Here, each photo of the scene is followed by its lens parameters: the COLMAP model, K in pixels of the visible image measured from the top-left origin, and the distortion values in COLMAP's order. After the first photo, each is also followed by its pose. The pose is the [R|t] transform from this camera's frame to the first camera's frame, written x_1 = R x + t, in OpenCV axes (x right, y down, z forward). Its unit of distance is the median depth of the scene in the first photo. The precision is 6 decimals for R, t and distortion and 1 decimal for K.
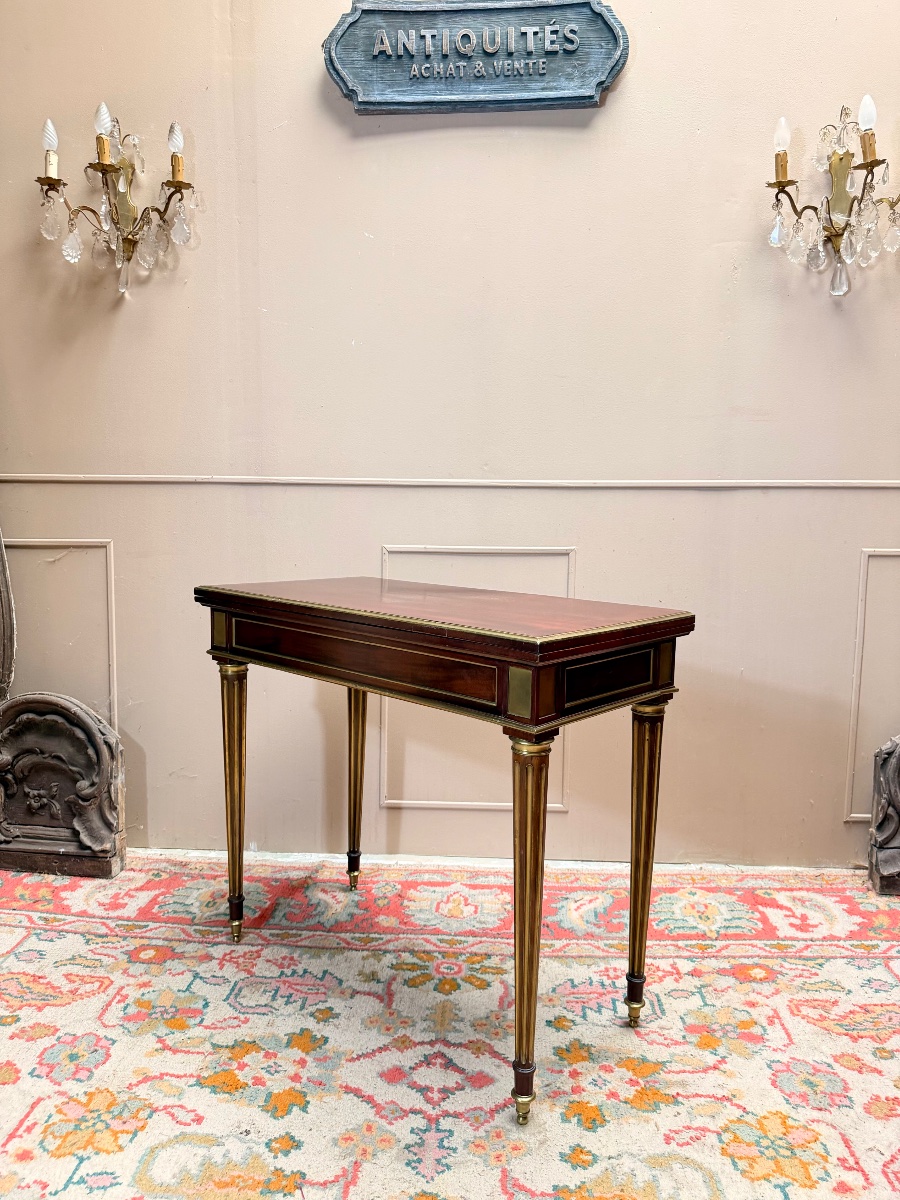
lens RADIAL K [[845.2, 0, 447.1], [0, 845.2, 598.4], [0, 0, 1]] dist [-0.008886, 0.003290]
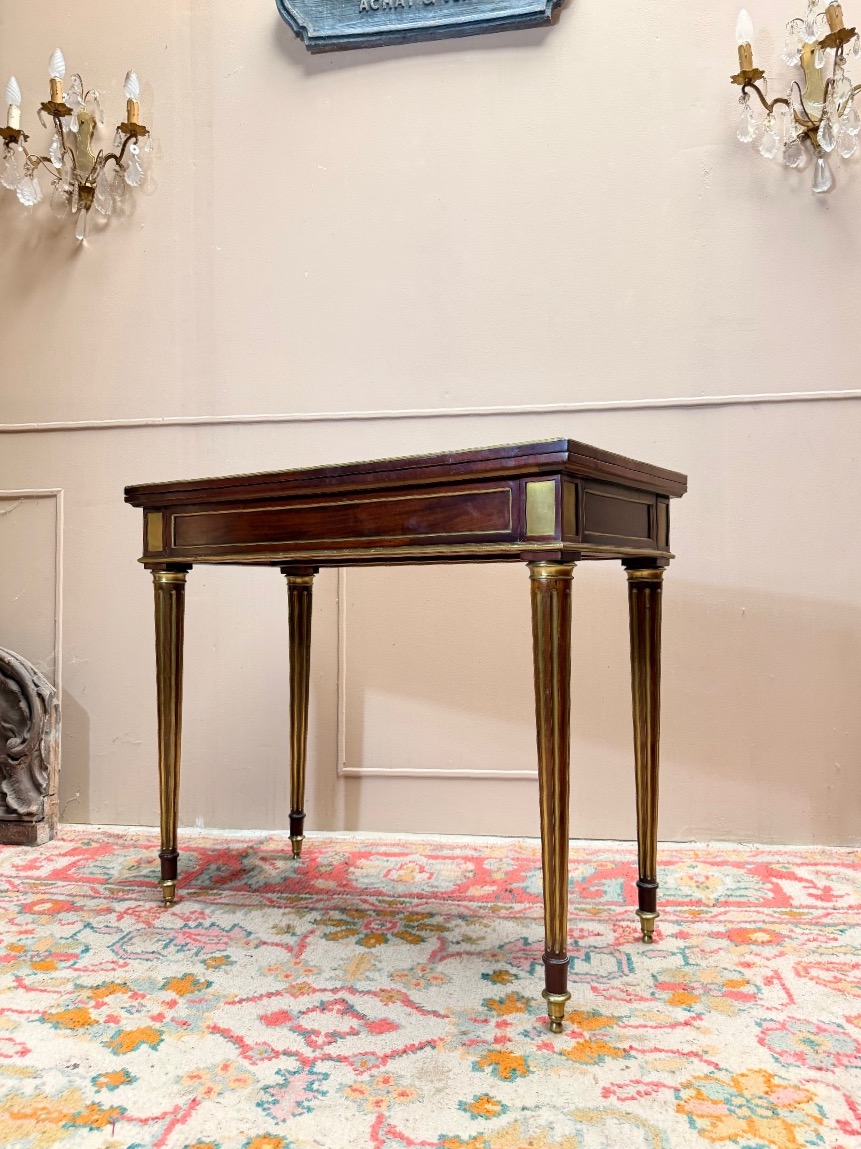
lens RADIAL K [[847.8, 0, 430.5], [0, 847.8, 574.5], [0, 0, 1]] dist [-0.010793, 0.005694]
pose [[0.995970, -0.020646, -0.087282, 0.134195], [0.008983, 0.991213, -0.131970, 0.207602], [0.089240, 0.130654, 0.987404, 0.129735]]
